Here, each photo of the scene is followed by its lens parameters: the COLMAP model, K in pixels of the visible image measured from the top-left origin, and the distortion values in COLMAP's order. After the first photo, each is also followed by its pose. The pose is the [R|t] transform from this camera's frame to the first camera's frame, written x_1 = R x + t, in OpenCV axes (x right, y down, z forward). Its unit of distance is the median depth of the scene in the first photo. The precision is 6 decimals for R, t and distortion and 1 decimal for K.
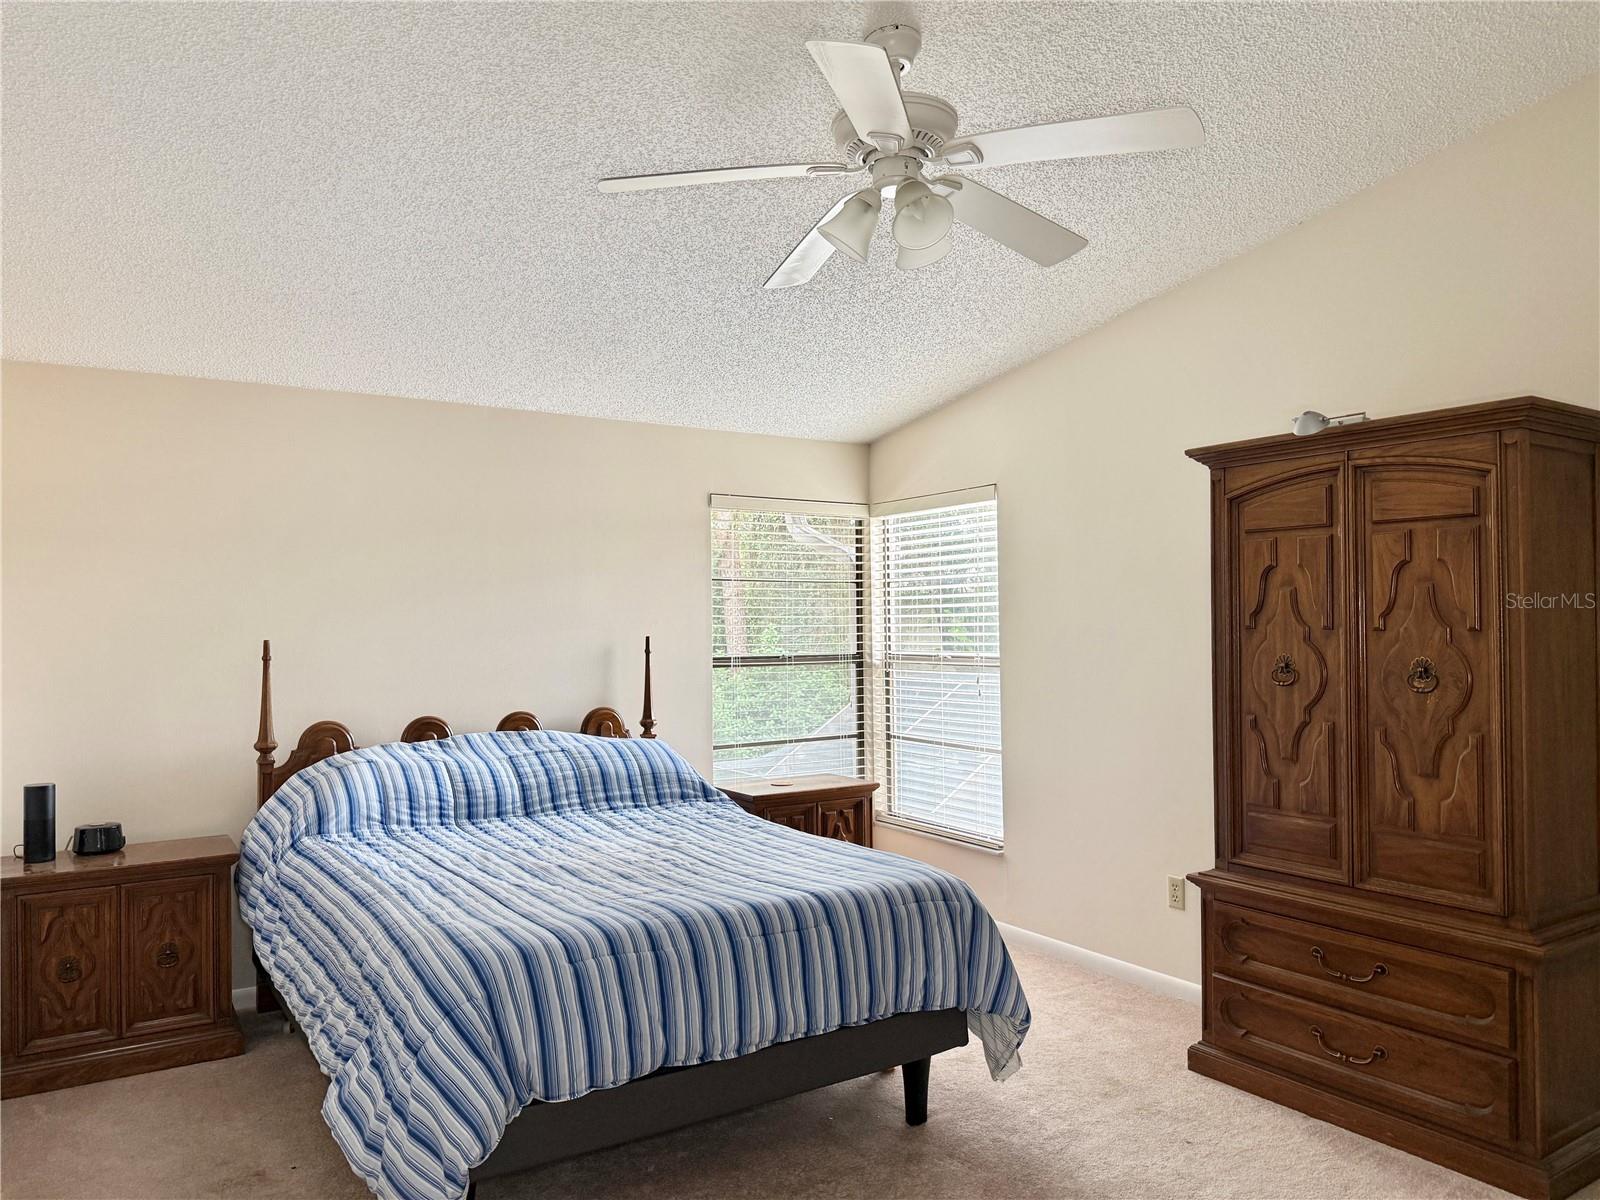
lens RADIAL K [[1134.7, 0, 800.0], [0, 1134.7, 600.0], [0, 0, 1]] dist [0.026085, -0.041594]
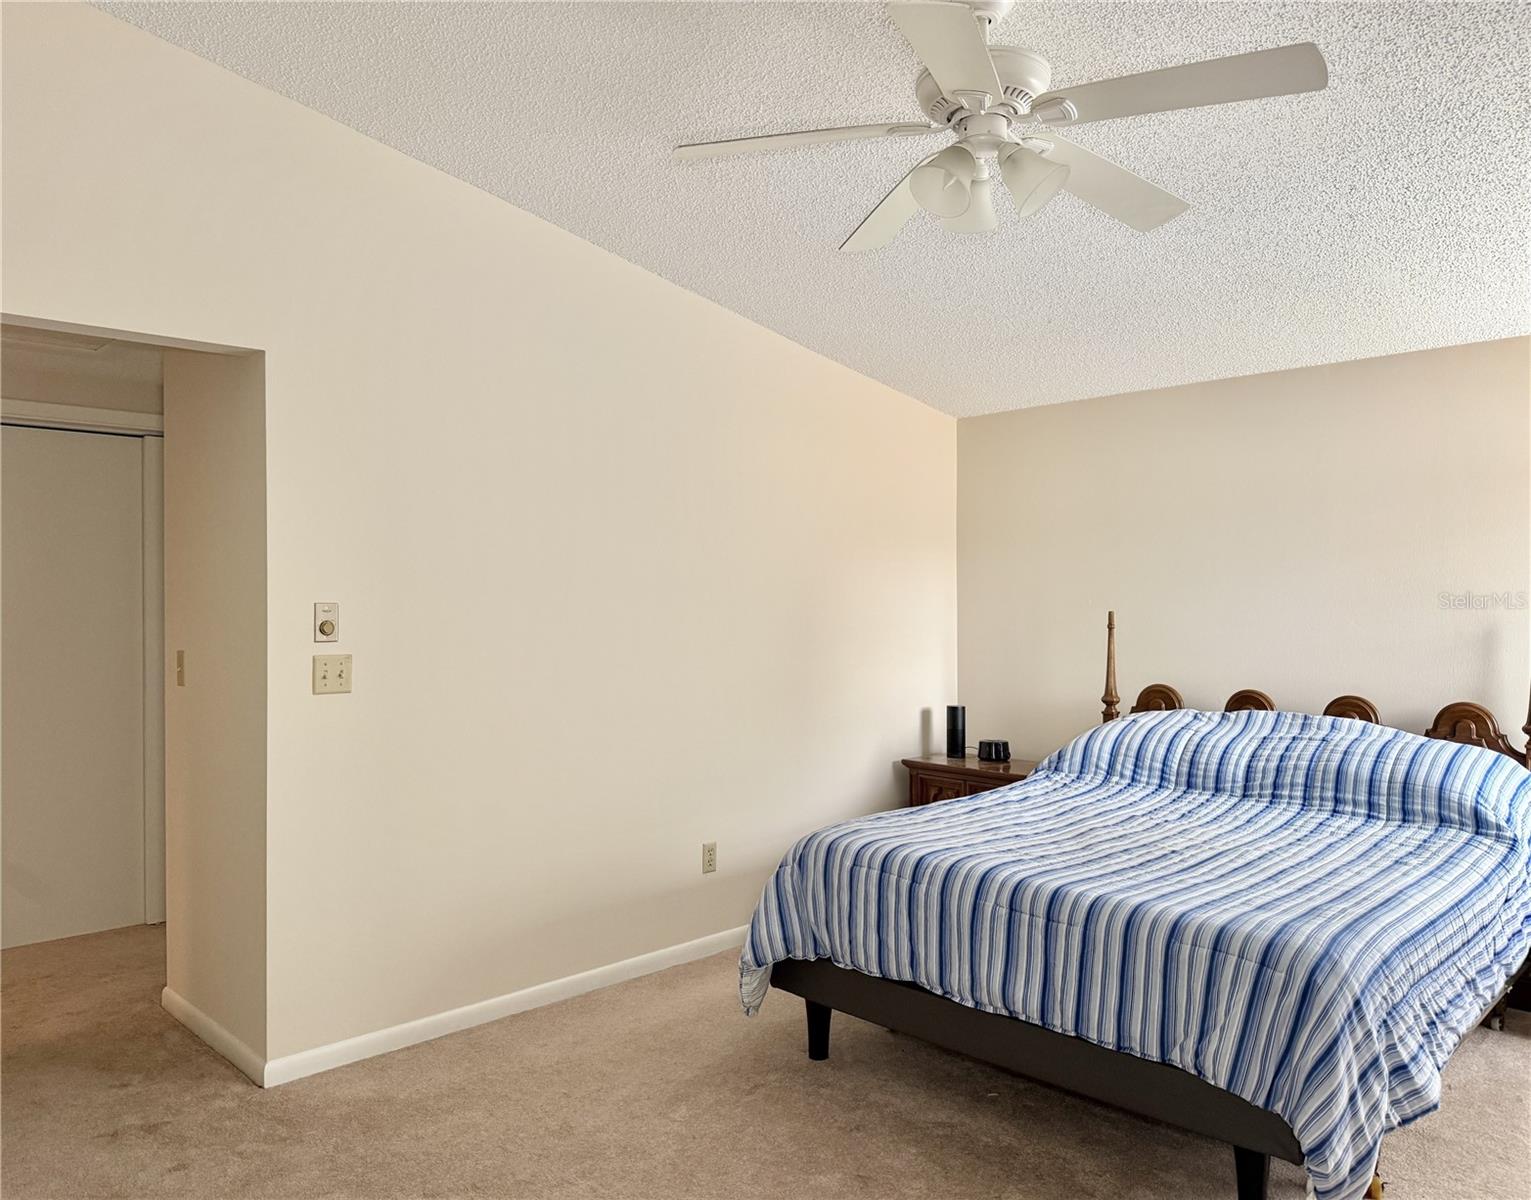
lens RADIAL K [[1132.7, 0, 762.1], [0, 1132.7, 650.6], [0, 0, 1]] dist [0.006951, 0.002062]
pose [[0.203126, 0.055327, -0.977588, 0.644211], [0.012272, 0.998180, 0.059042, 0.001884], [0.979076, -0.023990, 0.202077, 0.419691]]
